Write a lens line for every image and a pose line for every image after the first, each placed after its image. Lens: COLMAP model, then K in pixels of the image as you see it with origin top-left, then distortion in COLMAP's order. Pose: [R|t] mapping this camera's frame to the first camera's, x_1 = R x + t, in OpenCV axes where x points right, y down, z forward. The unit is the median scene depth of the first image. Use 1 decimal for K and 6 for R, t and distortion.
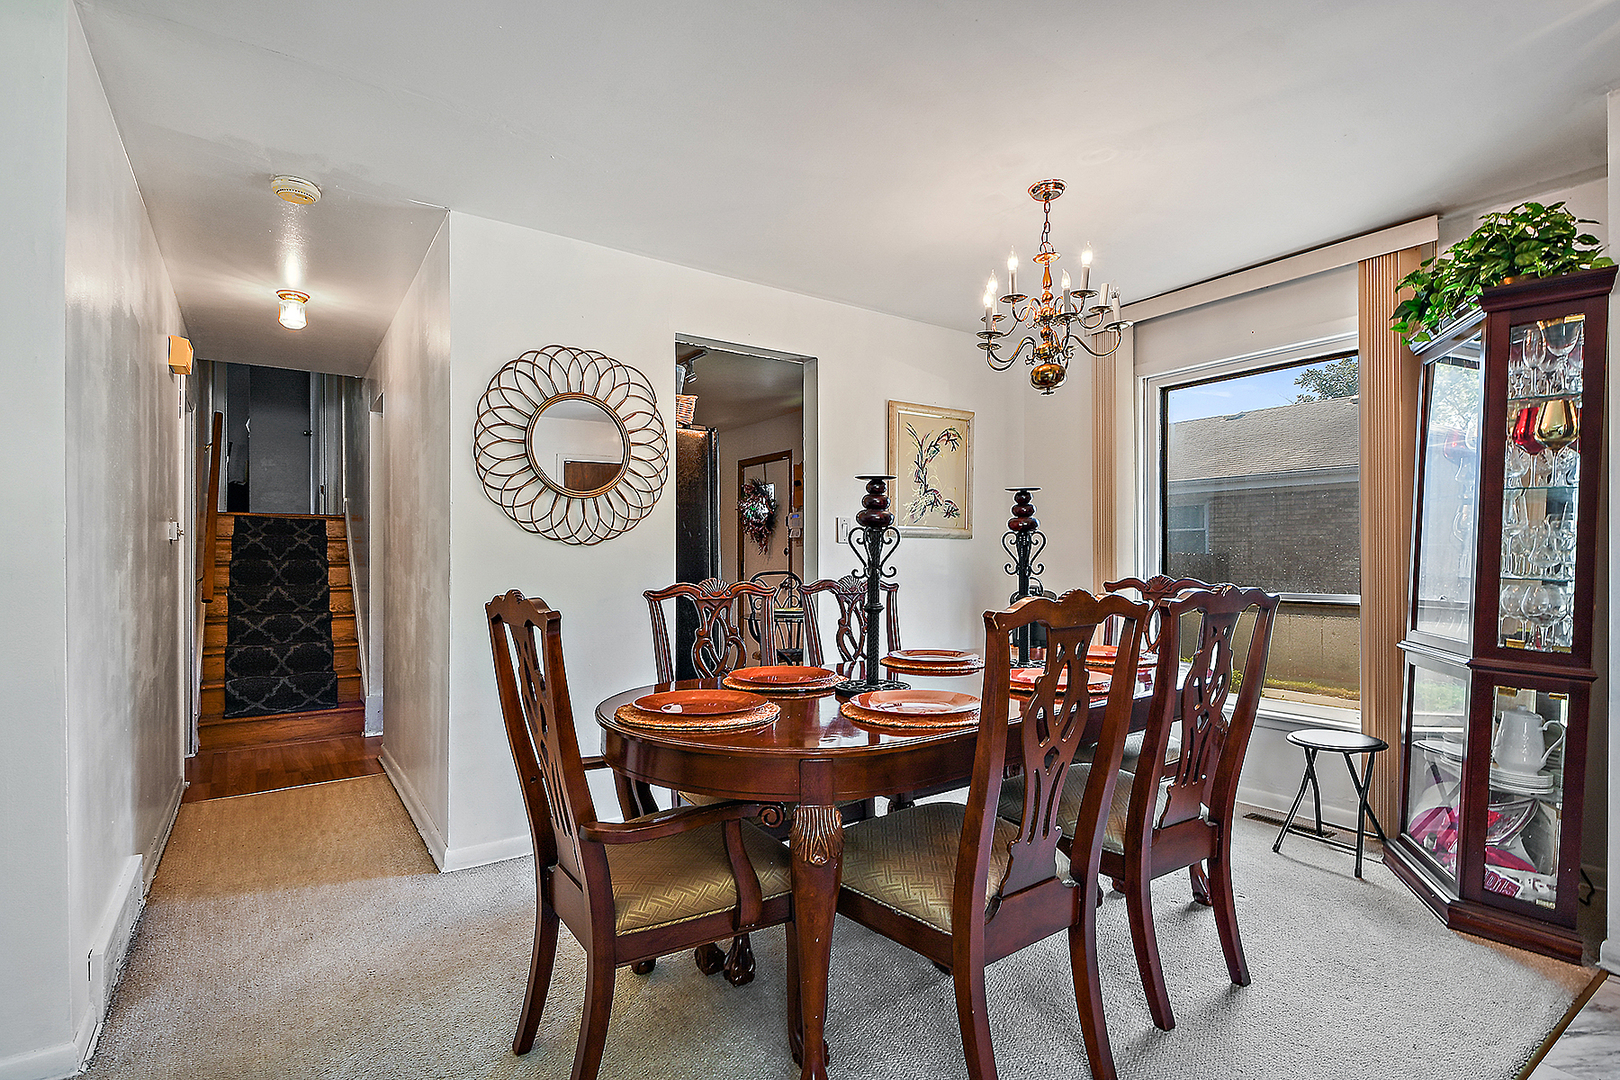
lens RADIAL K [[763.9, 0, 804.6], [0, 763.9, 570.6], [0, 0, 1]] dist [-0.000424, -0.011751]
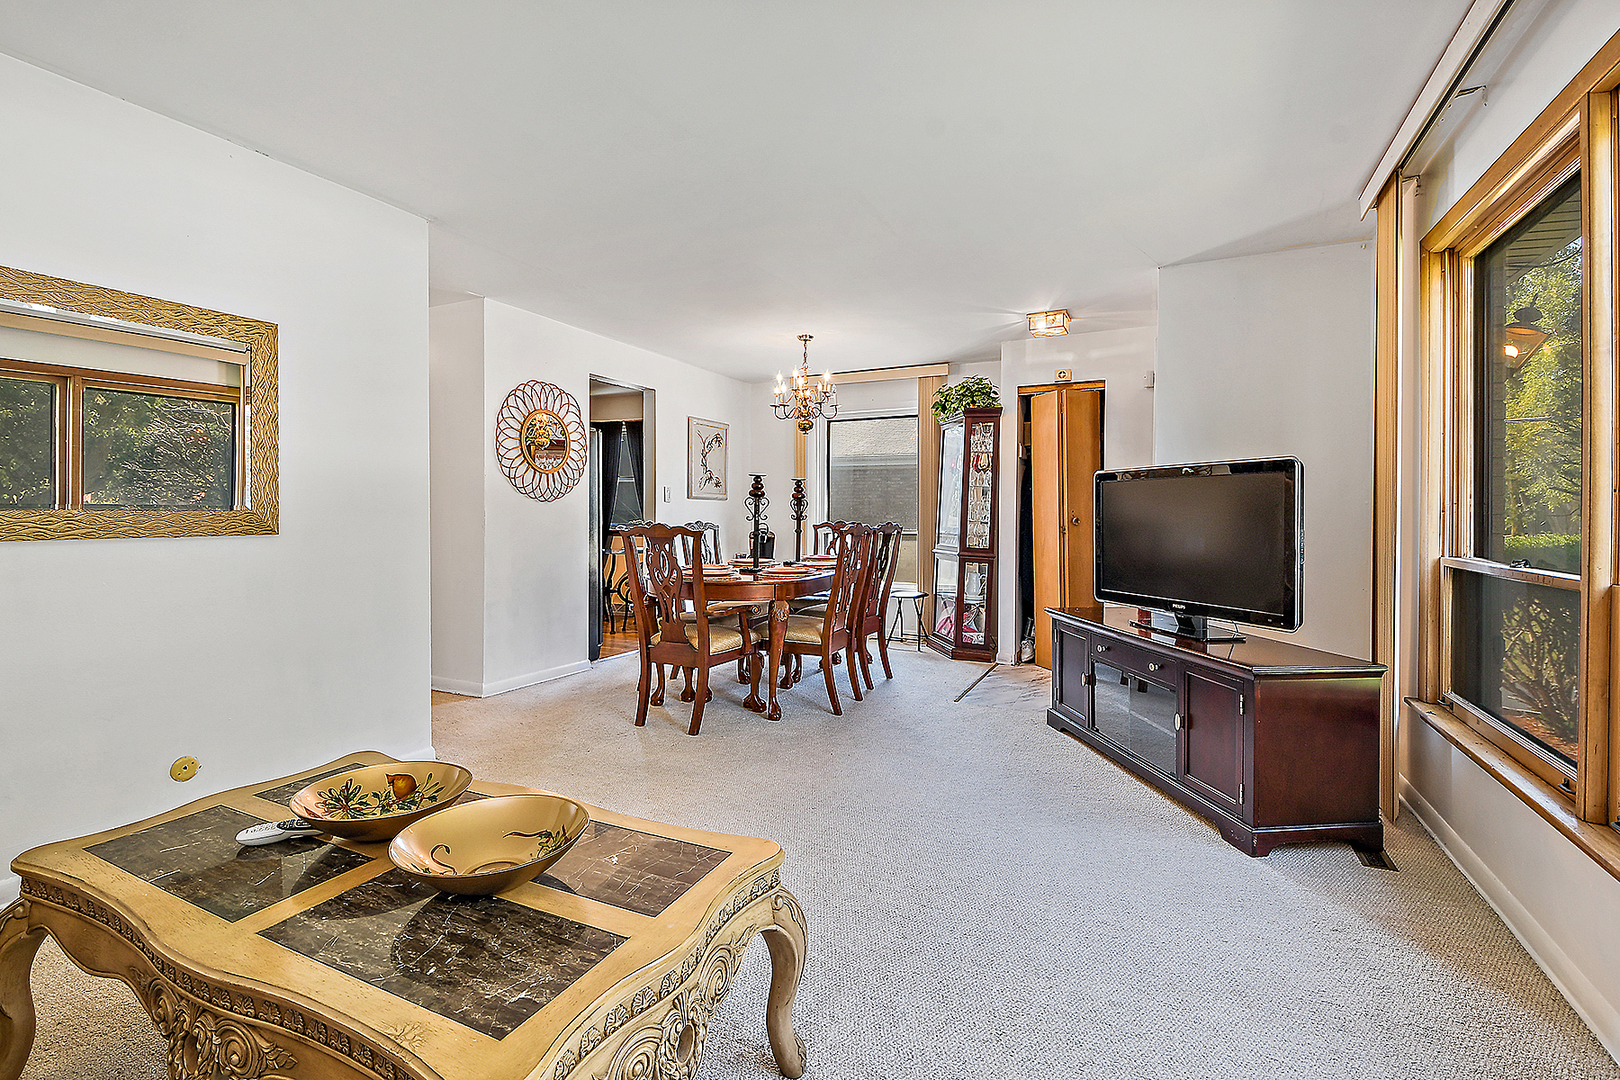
lens RADIAL K [[717.5, 0, 794.4], [0, 717.5, 545.0], [0, 0, 1]] dist [-0.000636, -0.008265]
pose [[0.870640, -0.014422, 0.491710, -0.678859], [-0.000719, 0.999532, 0.030589, 0.014398], [-0.491921, -0.026985, 0.870222, -0.713508]]
